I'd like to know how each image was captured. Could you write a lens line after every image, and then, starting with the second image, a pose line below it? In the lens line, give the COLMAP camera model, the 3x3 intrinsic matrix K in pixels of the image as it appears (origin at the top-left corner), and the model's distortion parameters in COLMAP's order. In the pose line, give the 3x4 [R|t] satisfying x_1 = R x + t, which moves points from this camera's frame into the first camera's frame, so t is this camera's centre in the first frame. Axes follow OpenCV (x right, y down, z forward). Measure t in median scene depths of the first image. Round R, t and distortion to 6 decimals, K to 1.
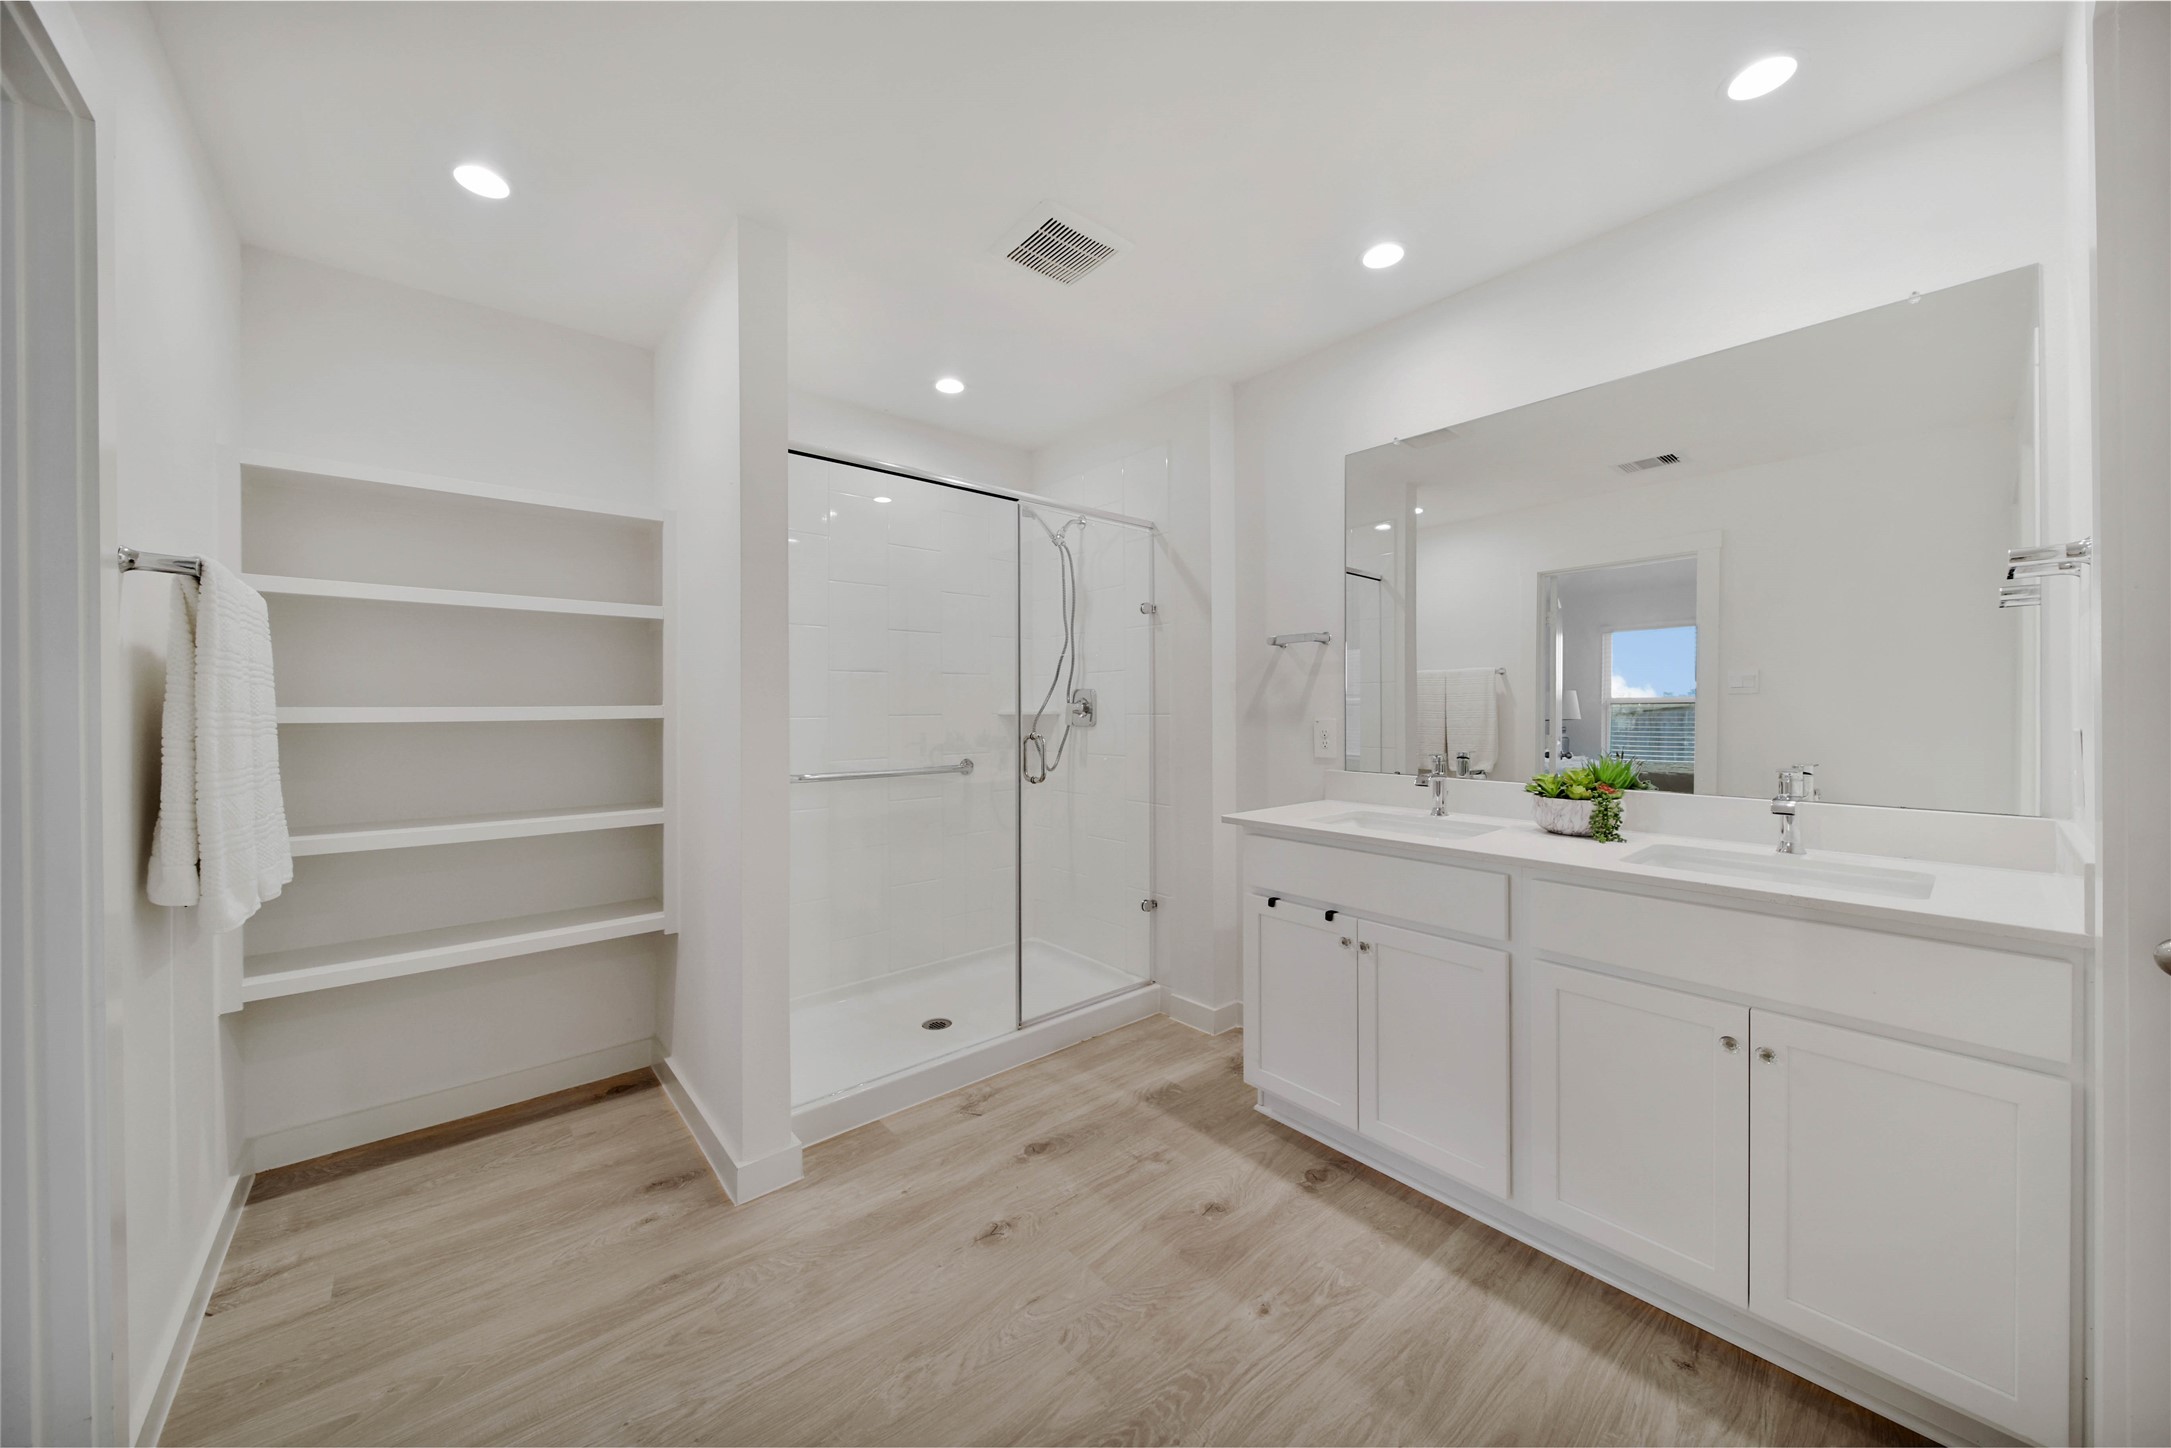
lens RADIAL K [[777.8, 0, 1064.2], [0, 777.8, 712.4], [0, 0, 1]] dist [-0.001910, -0.000764]
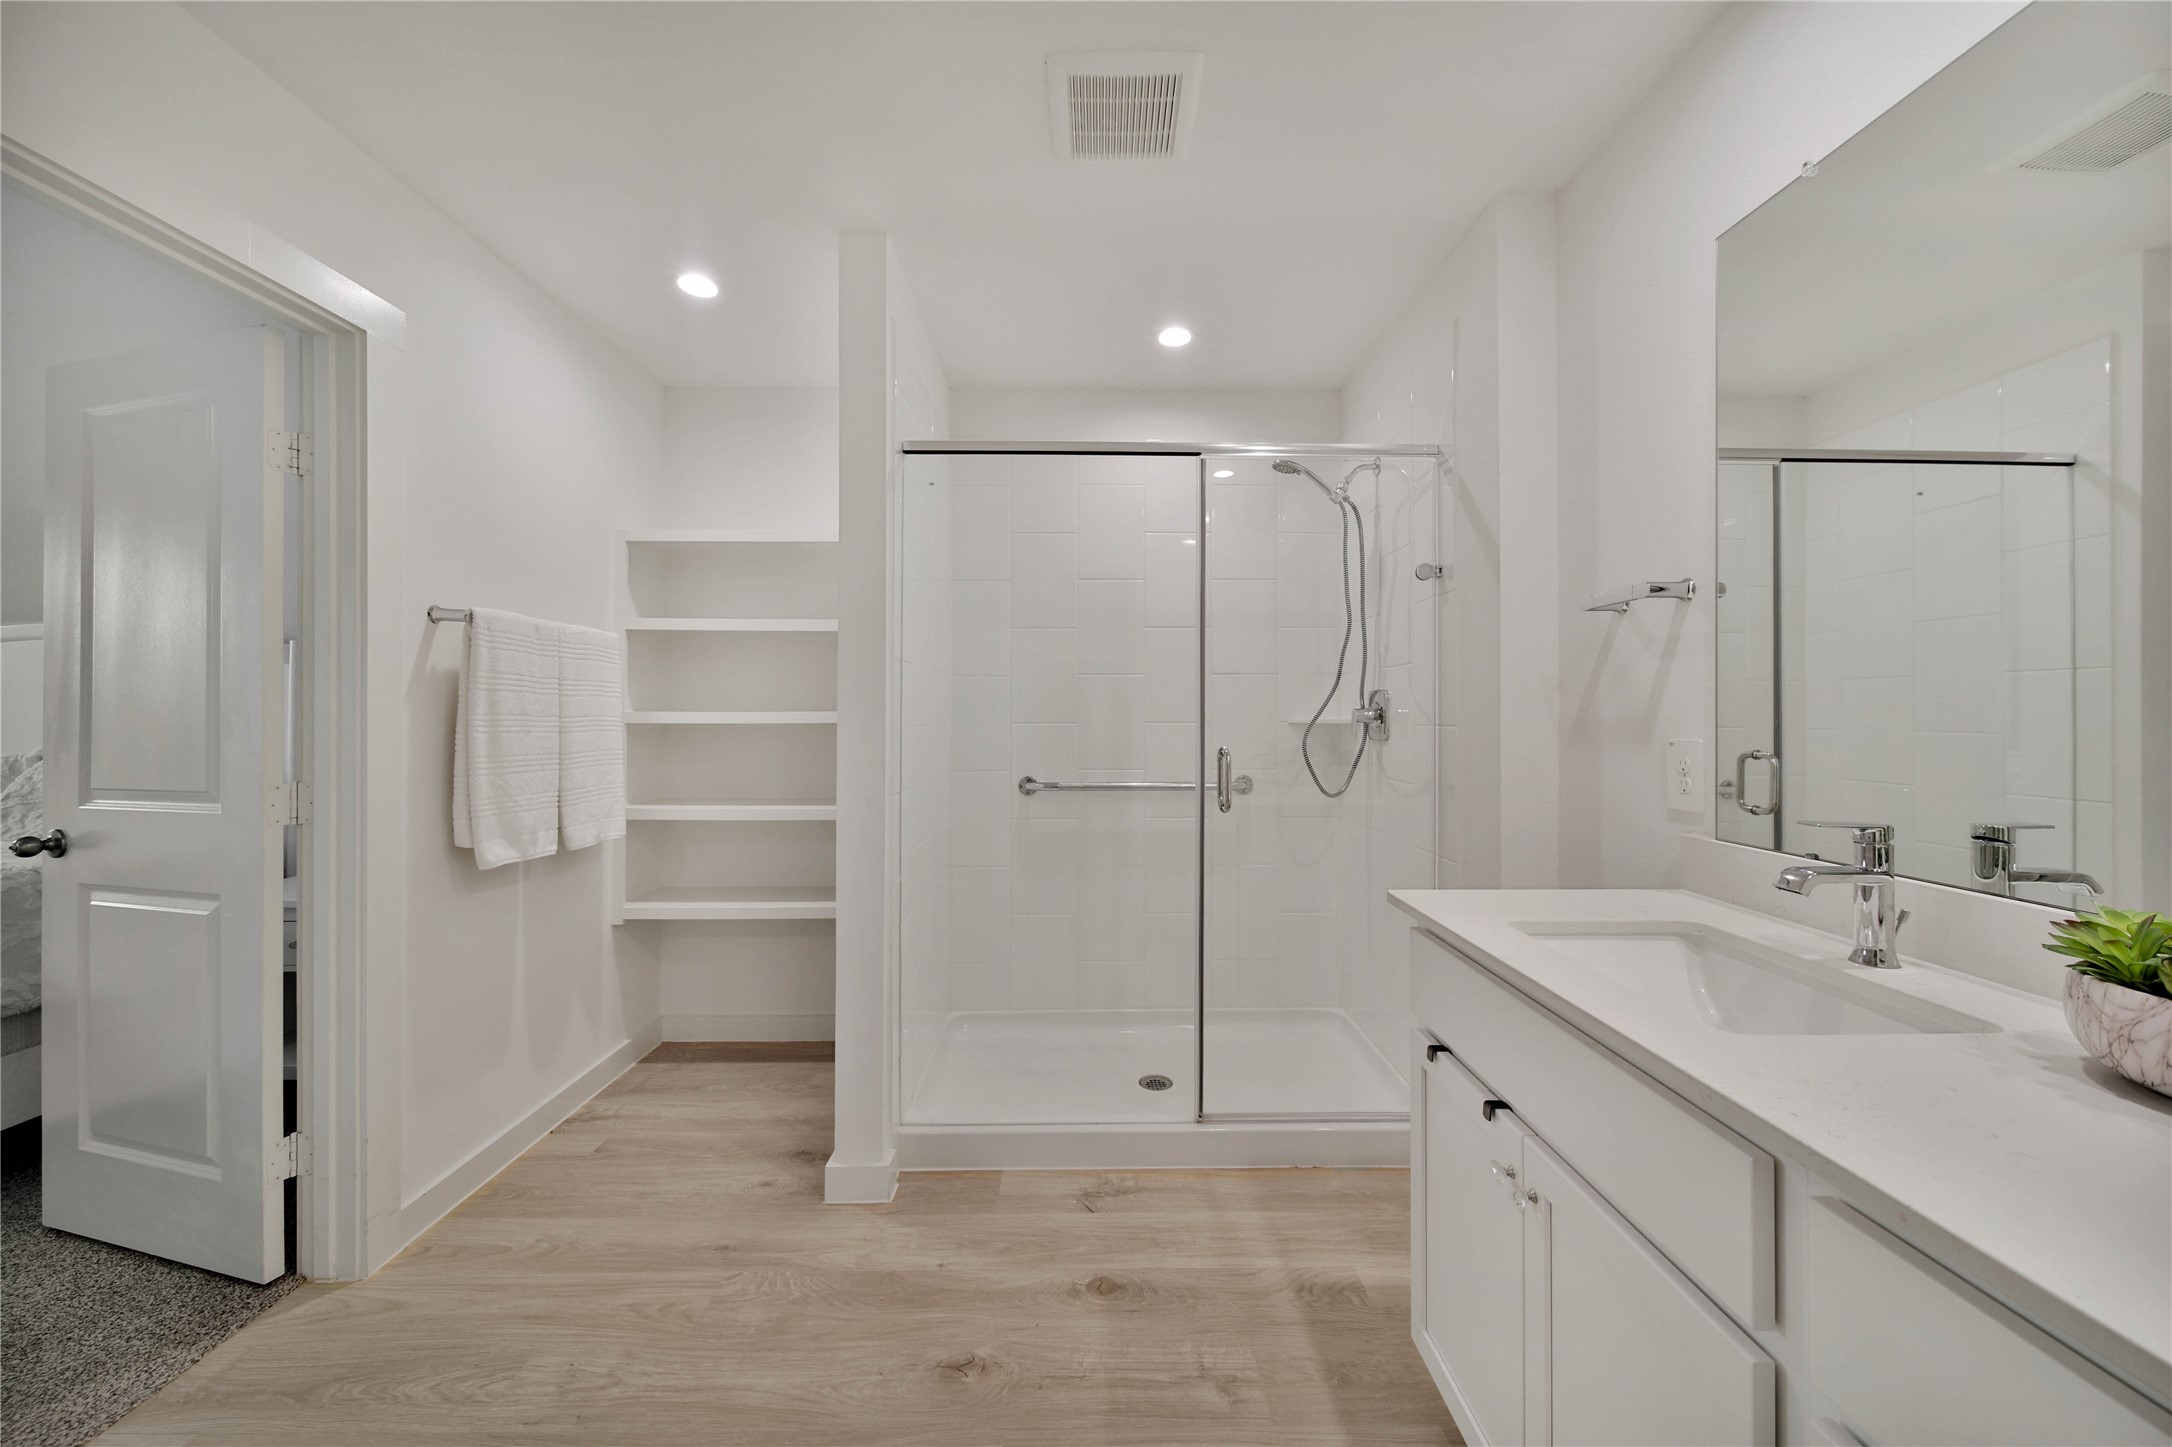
lens RADIAL K [[778.1, 0, 1073.2], [0, 778.1, 710.3], [0, 0, 1]] dist [-0.001910, -0.000764]
pose [[0.767013, 0.001661, -0.641629, 0.471241], [-0.007250, 0.999955, -0.006079, -0.006529], [0.641590, 0.009315, 0.766991, 0.414640]]
